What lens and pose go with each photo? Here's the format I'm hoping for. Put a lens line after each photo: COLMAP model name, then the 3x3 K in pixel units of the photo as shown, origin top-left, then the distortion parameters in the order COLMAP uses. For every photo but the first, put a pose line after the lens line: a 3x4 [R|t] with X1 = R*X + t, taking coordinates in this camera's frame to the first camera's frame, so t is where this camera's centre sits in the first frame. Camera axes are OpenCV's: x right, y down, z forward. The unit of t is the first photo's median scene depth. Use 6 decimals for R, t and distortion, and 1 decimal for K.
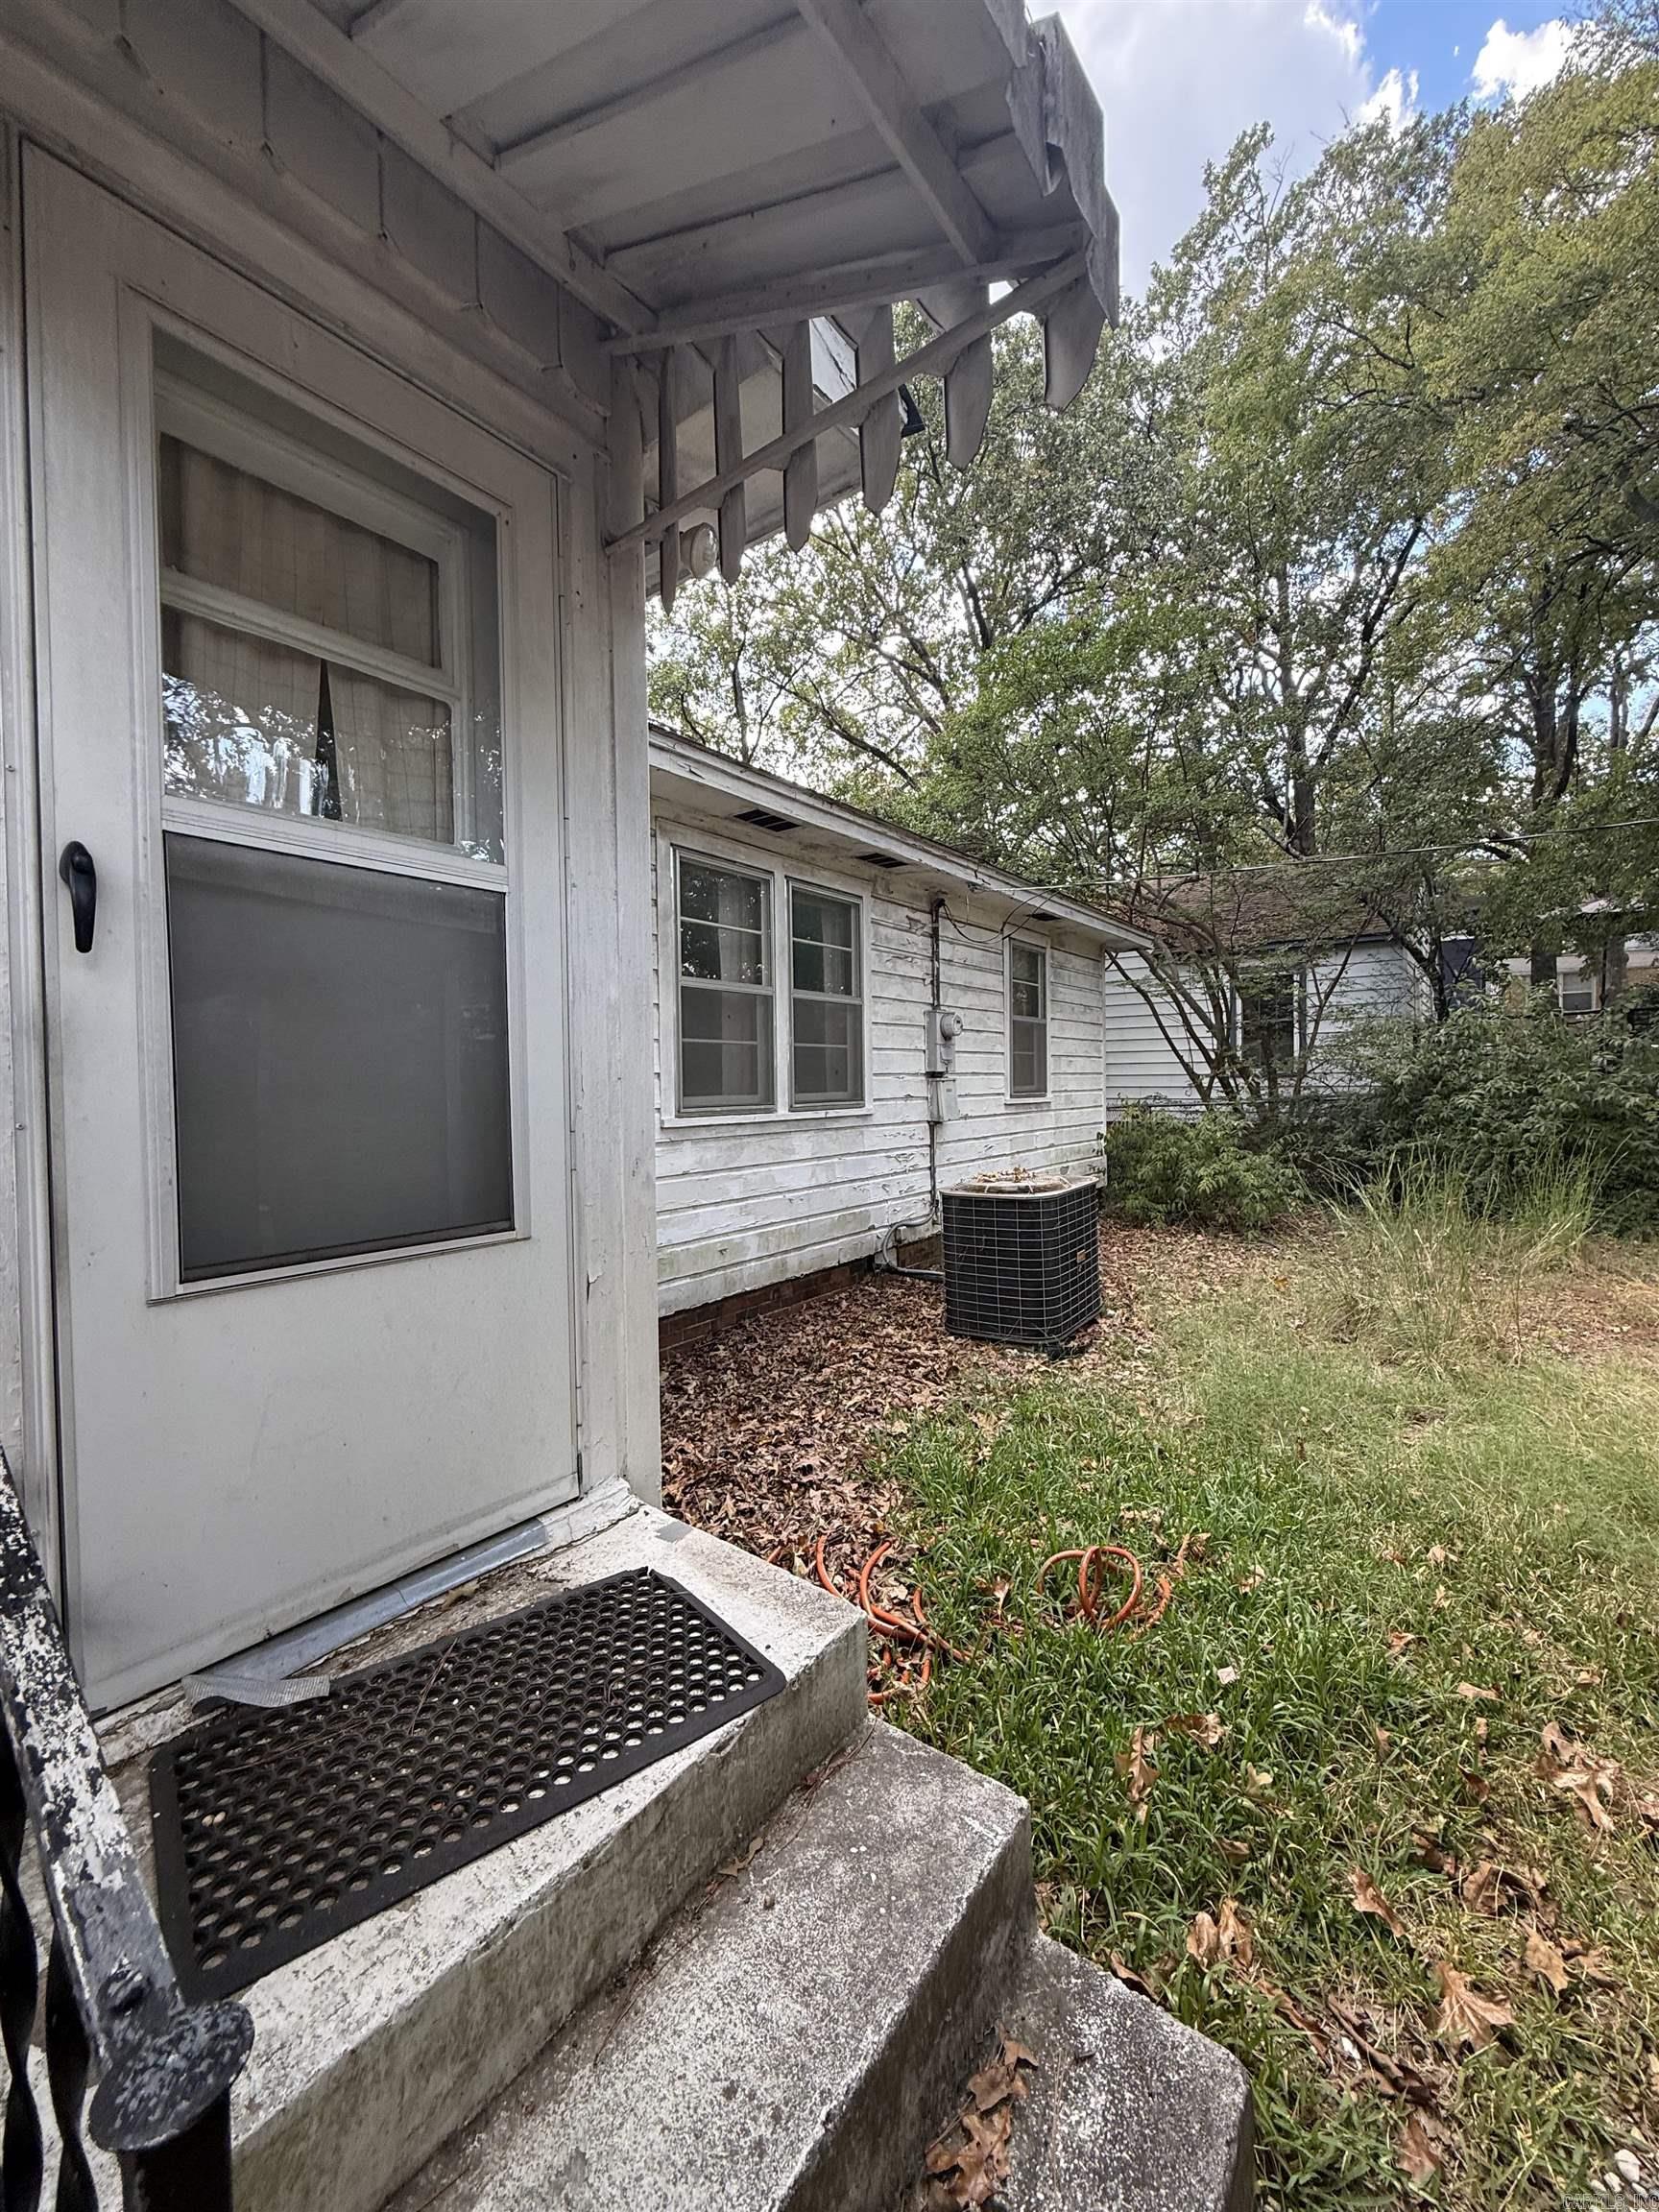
lens RADIAL K [[878.3, 0, 821.9], [0, 878.3, 1104.3], [0, 0, 1]] dist [-0.000637, -0.000284]
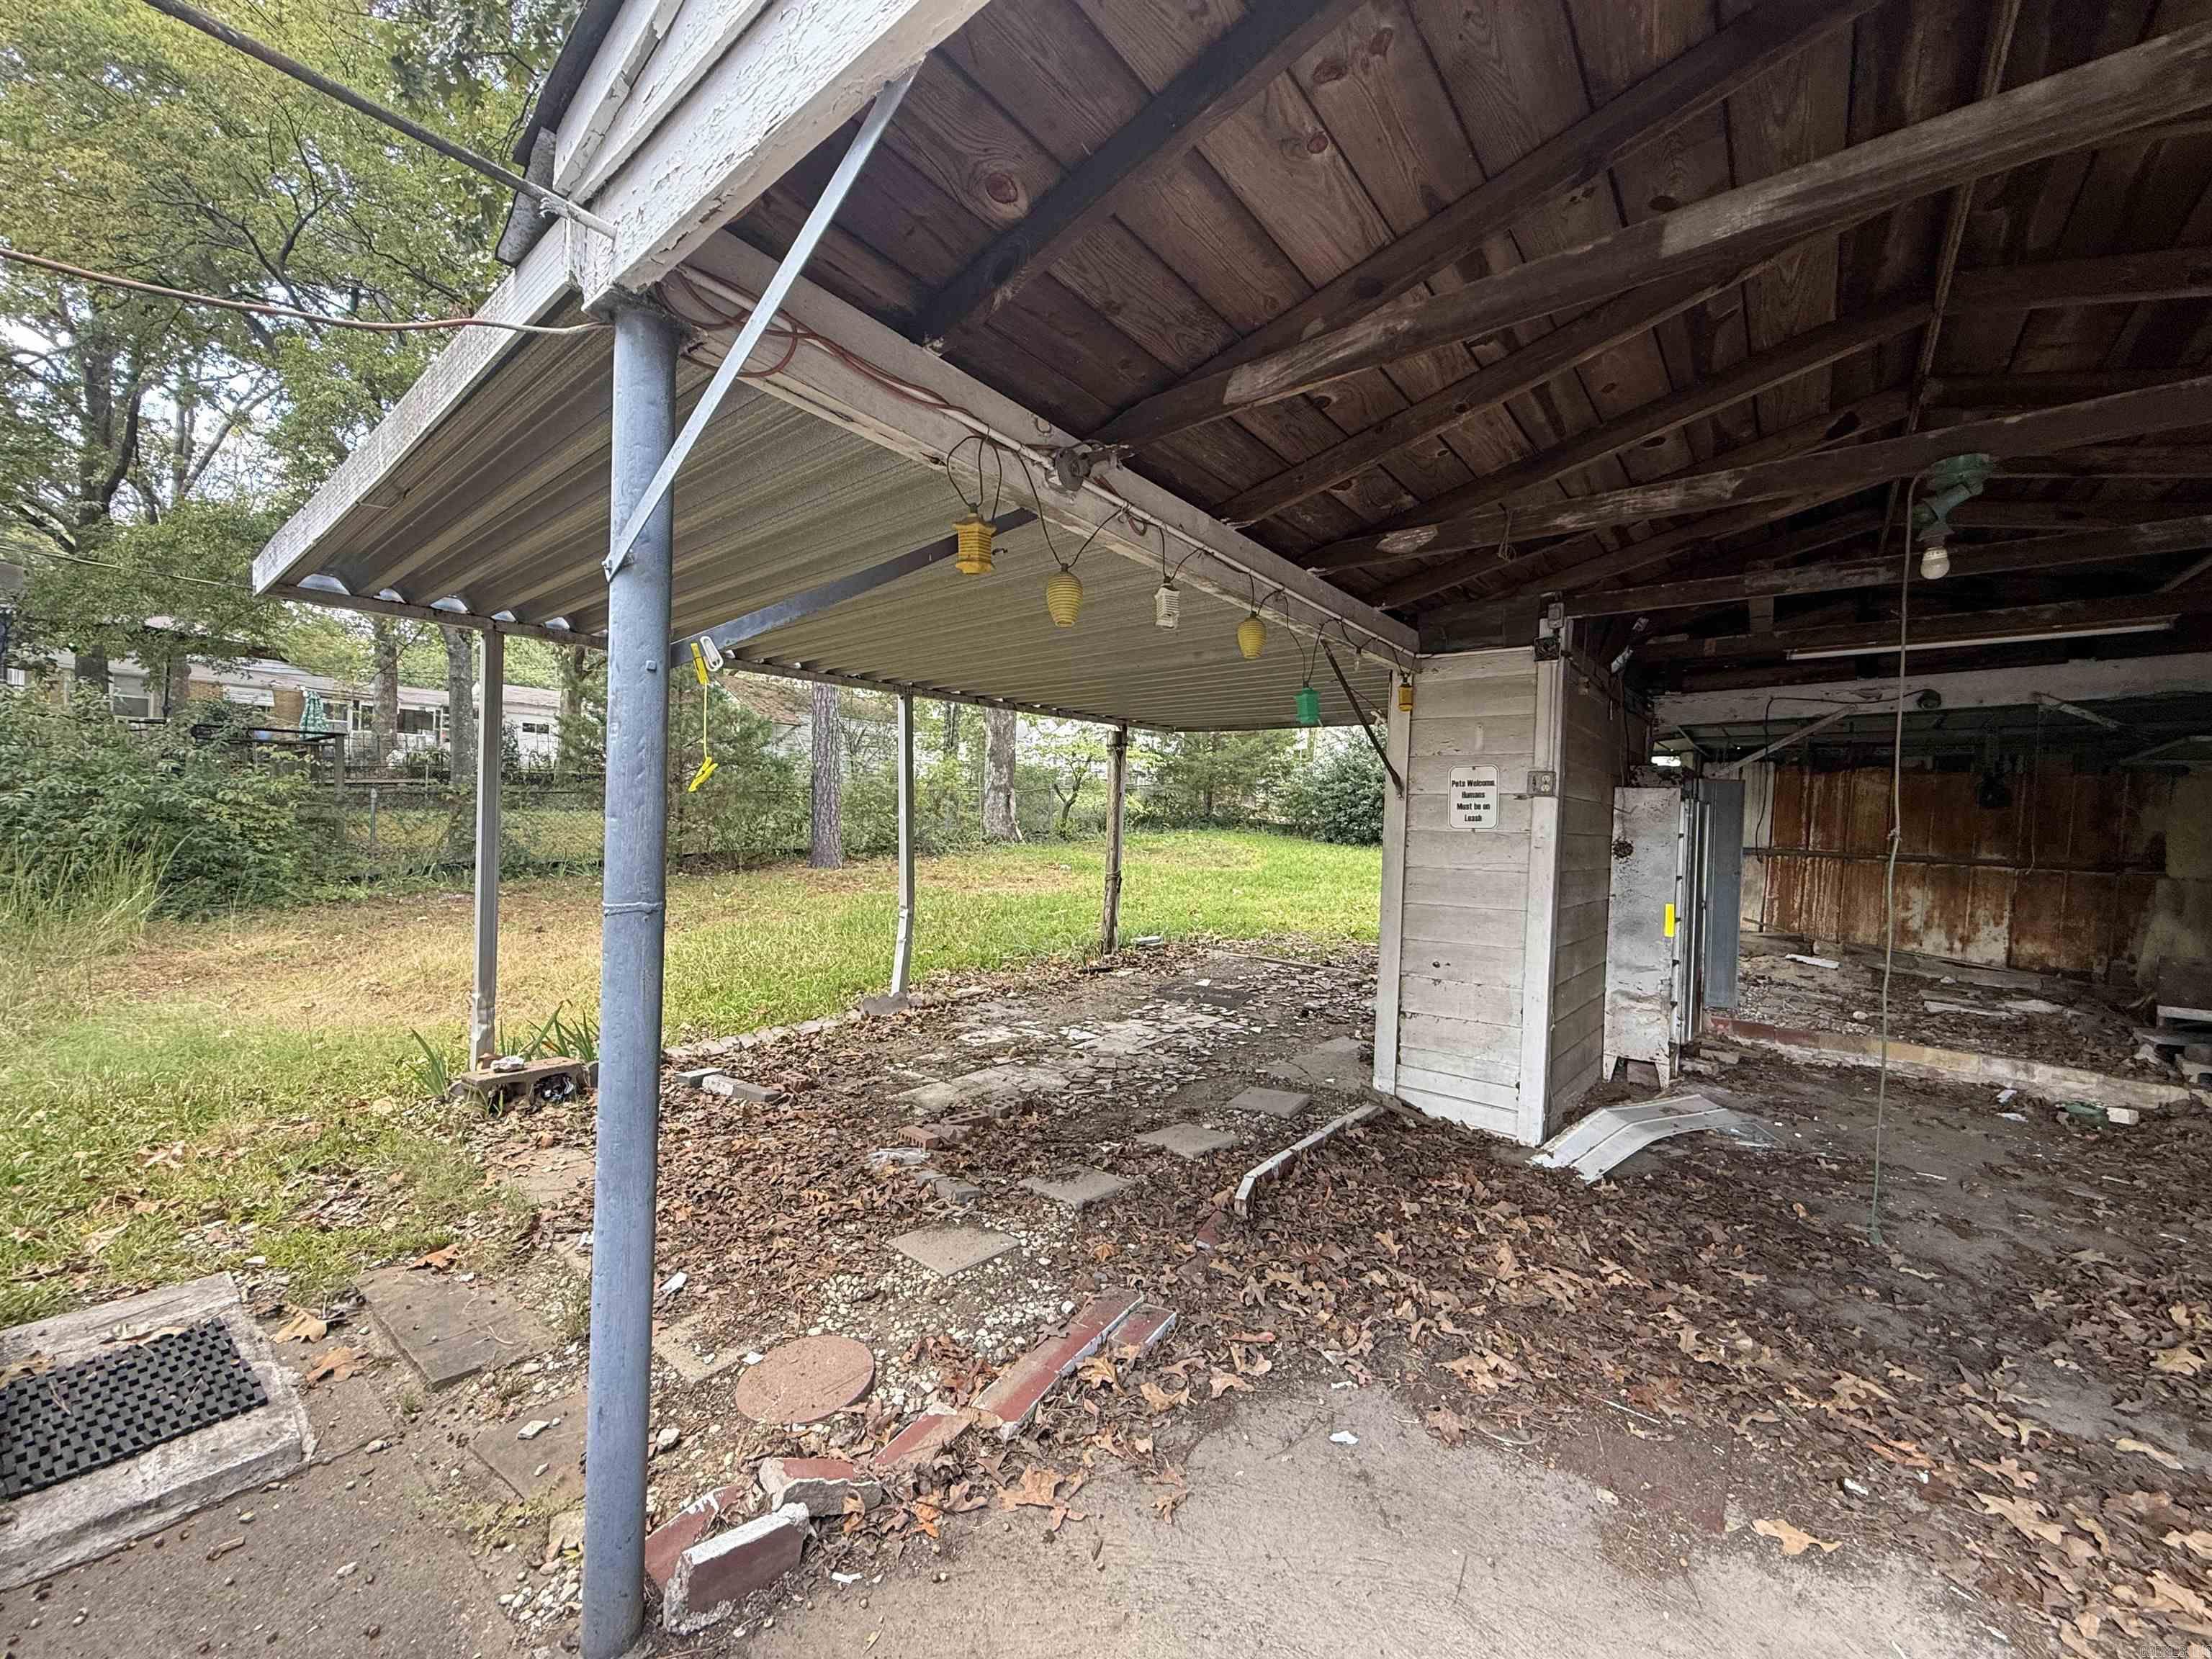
lens RADIAL K [[878.3, 0, 1098.7], [0, 878.3, 832.6], [0, 0, 1]] dist [-0.000637, -0.000284]
pose [[0.023099, 0.004112, 0.999725, -0.182325], [-0.014628, 0.999886, -0.003774, 0.018380], [-0.999626, -0.014537, 0.023157, -0.194105]]
